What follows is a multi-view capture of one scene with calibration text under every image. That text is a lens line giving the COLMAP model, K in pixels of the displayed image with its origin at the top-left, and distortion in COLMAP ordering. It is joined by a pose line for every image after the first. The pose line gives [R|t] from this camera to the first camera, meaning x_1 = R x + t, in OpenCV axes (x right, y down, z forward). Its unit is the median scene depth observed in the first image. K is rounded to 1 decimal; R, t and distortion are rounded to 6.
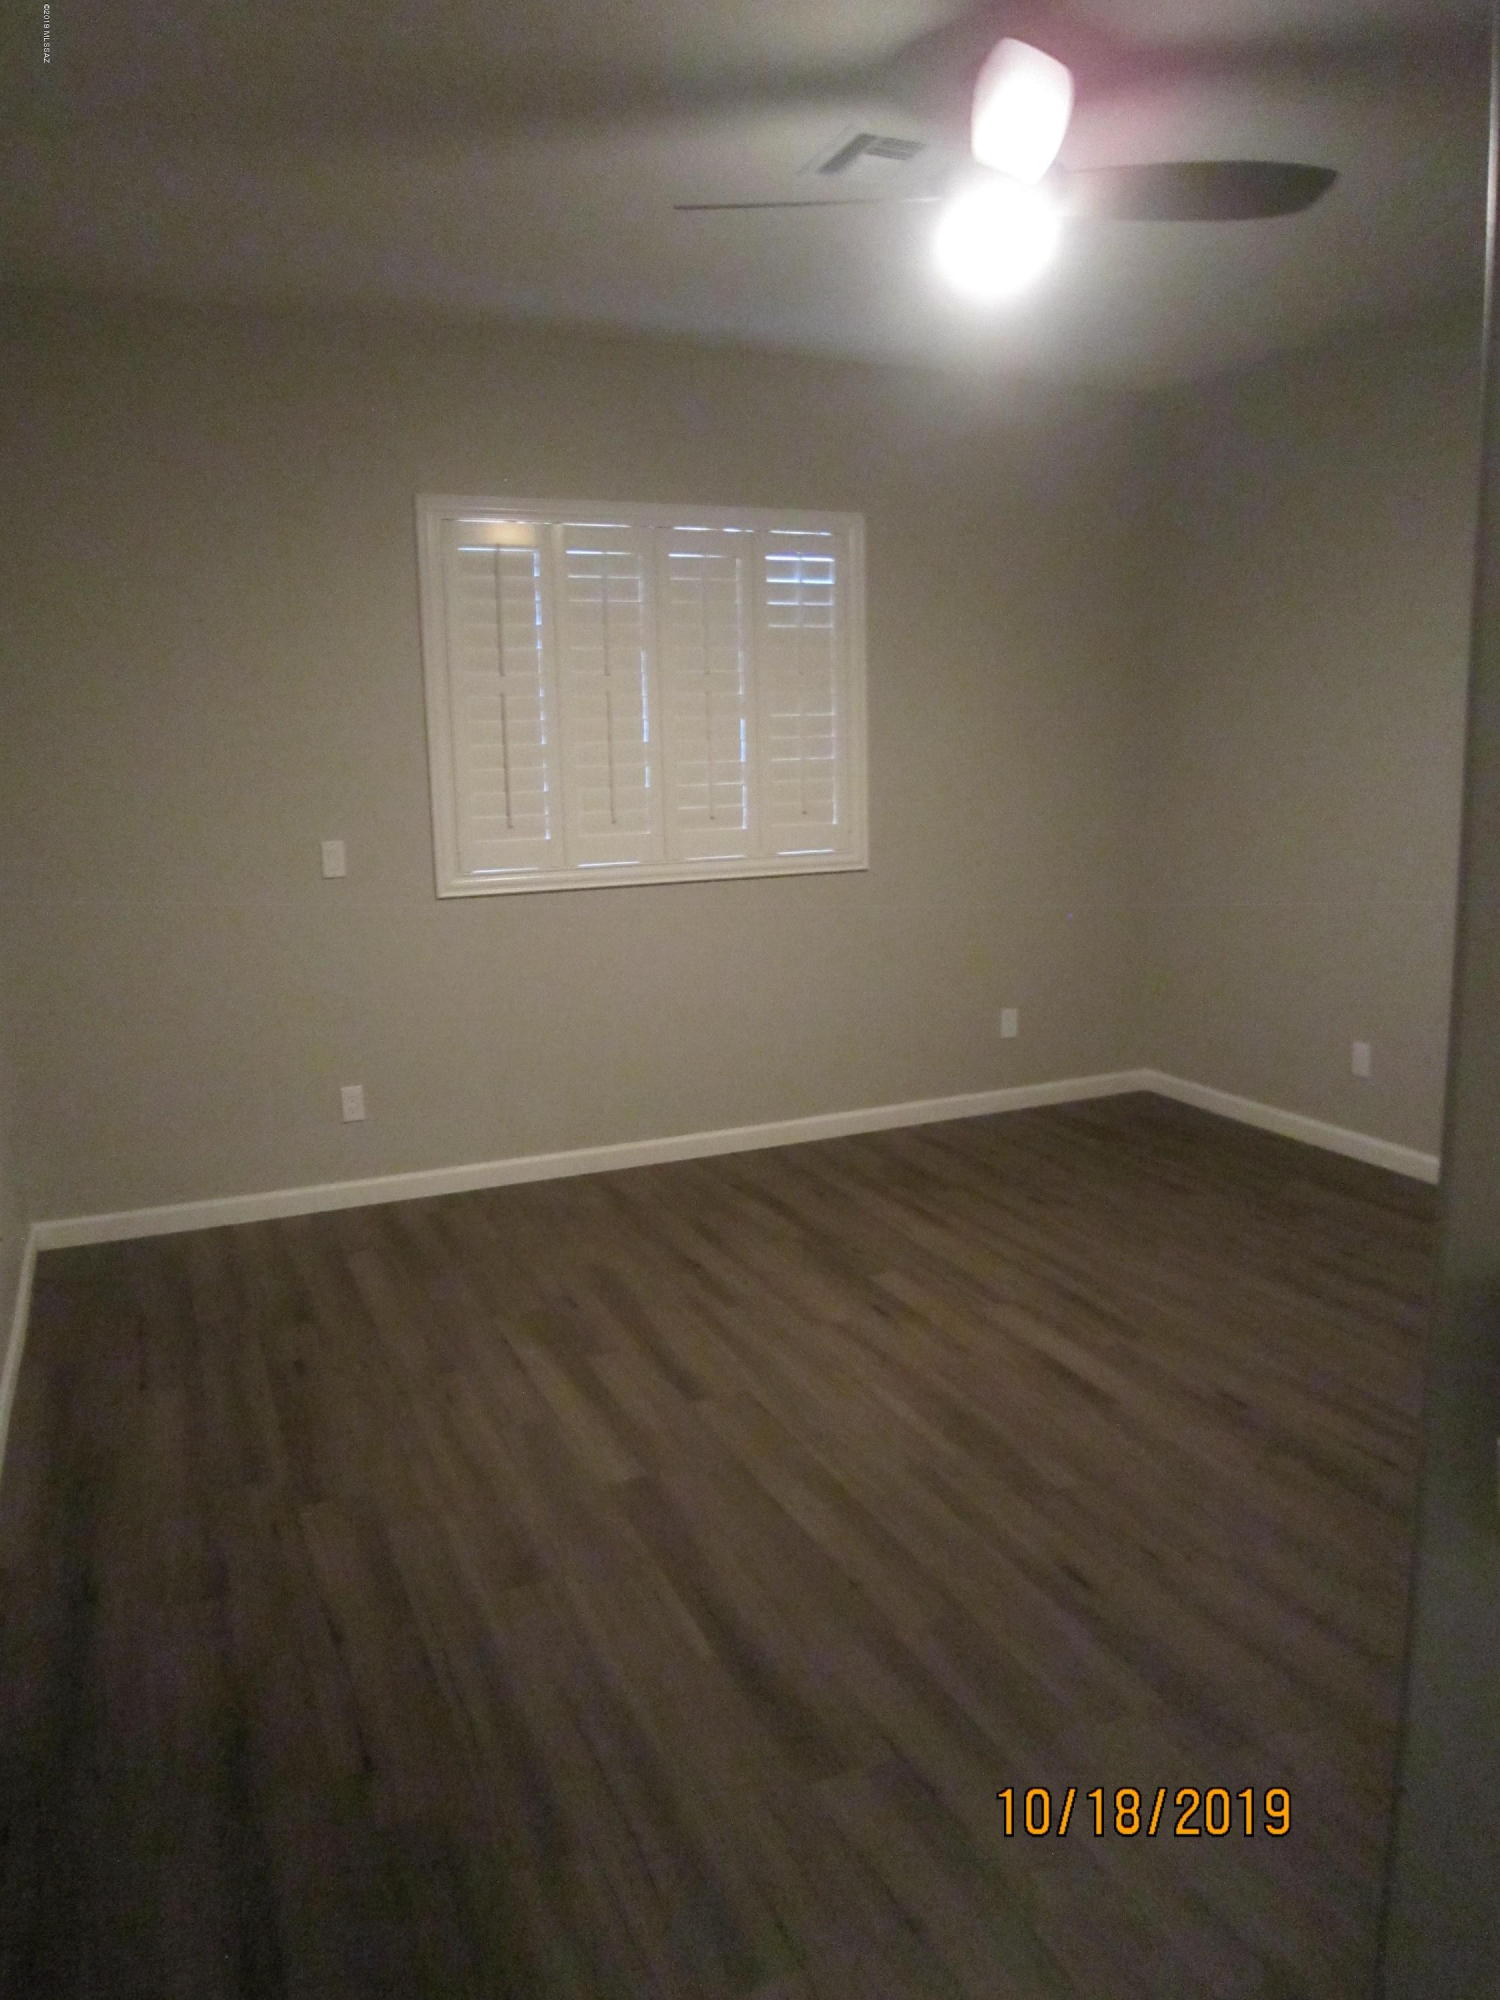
lens RADIAL K [[1437.3, 0, 750.0], [0, 1437.3, 1000.4], [0, 0, 1]] dist [-0.039292, 0.002155]
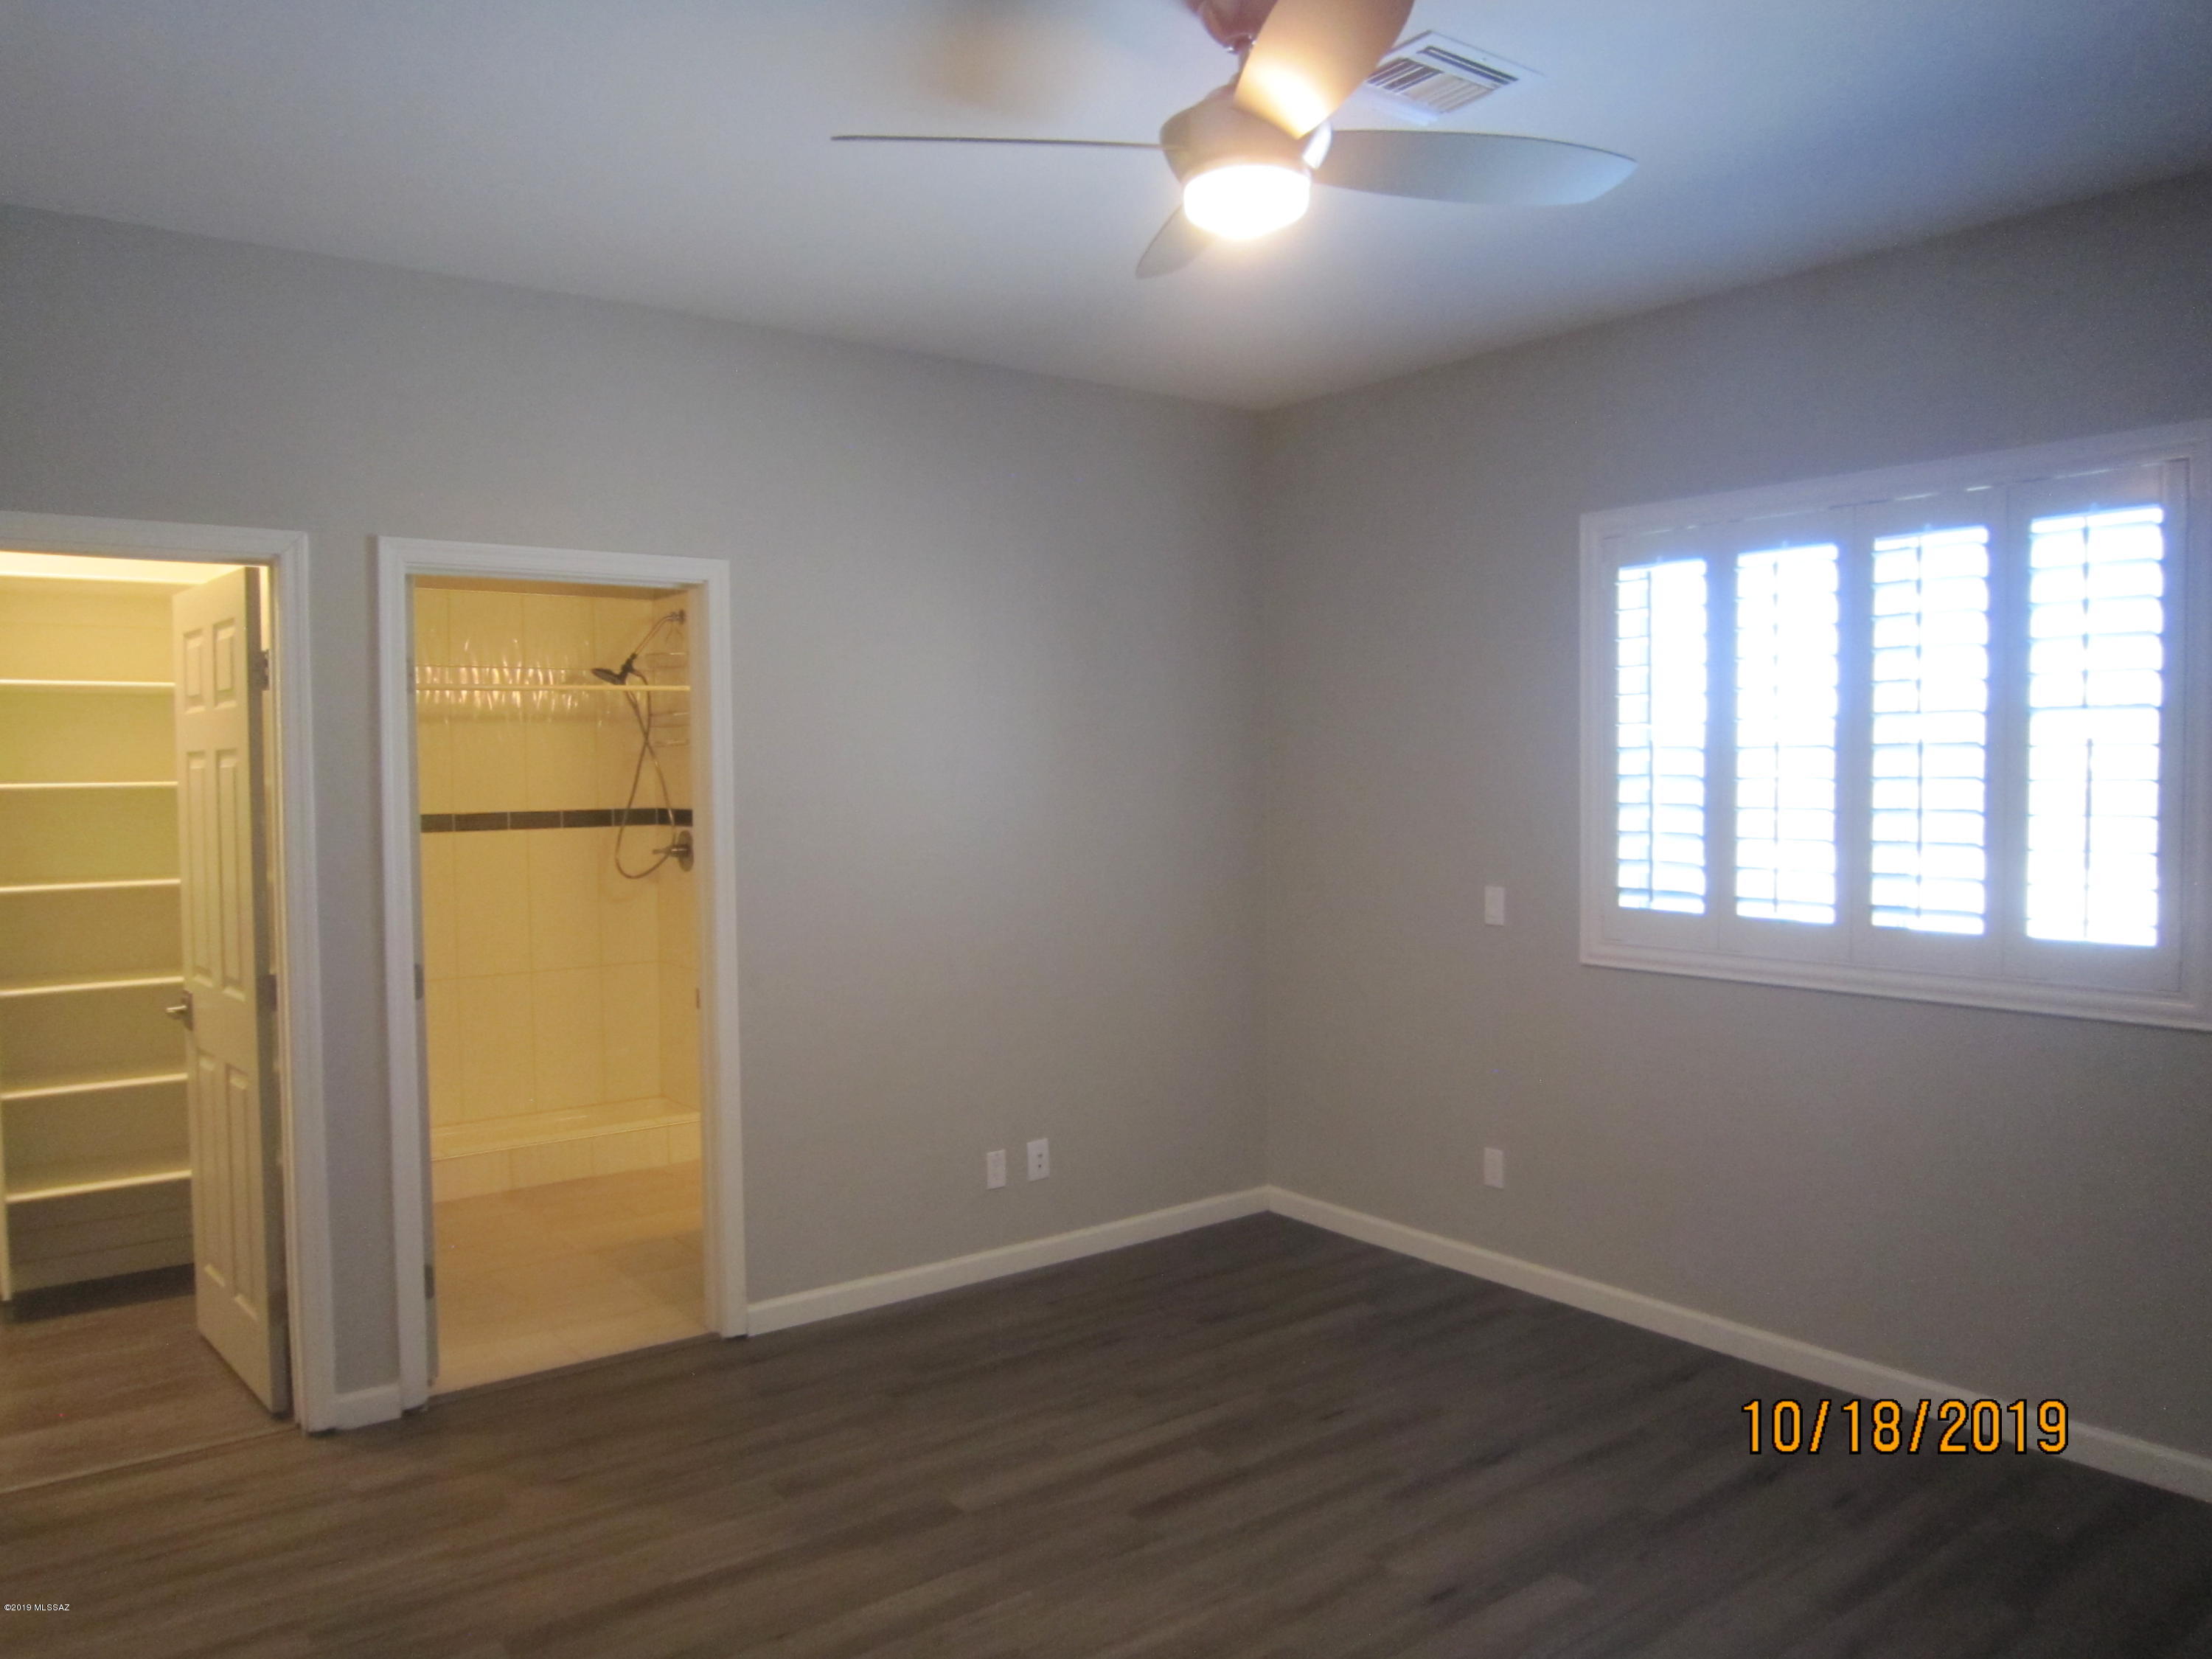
lens RADIAL K [[1589.7, 0, 1105.3], [0, 1589.7, 830.4], [0, 0, 1]] dist [-0.039292, 0.002155]
pose [[0.192898, 0.049095, -0.979990, 0.799132], [-0.156771, 0.987460, 0.018611, -0.146809], [0.968614, 0.150044, 0.198176, 0.616574]]
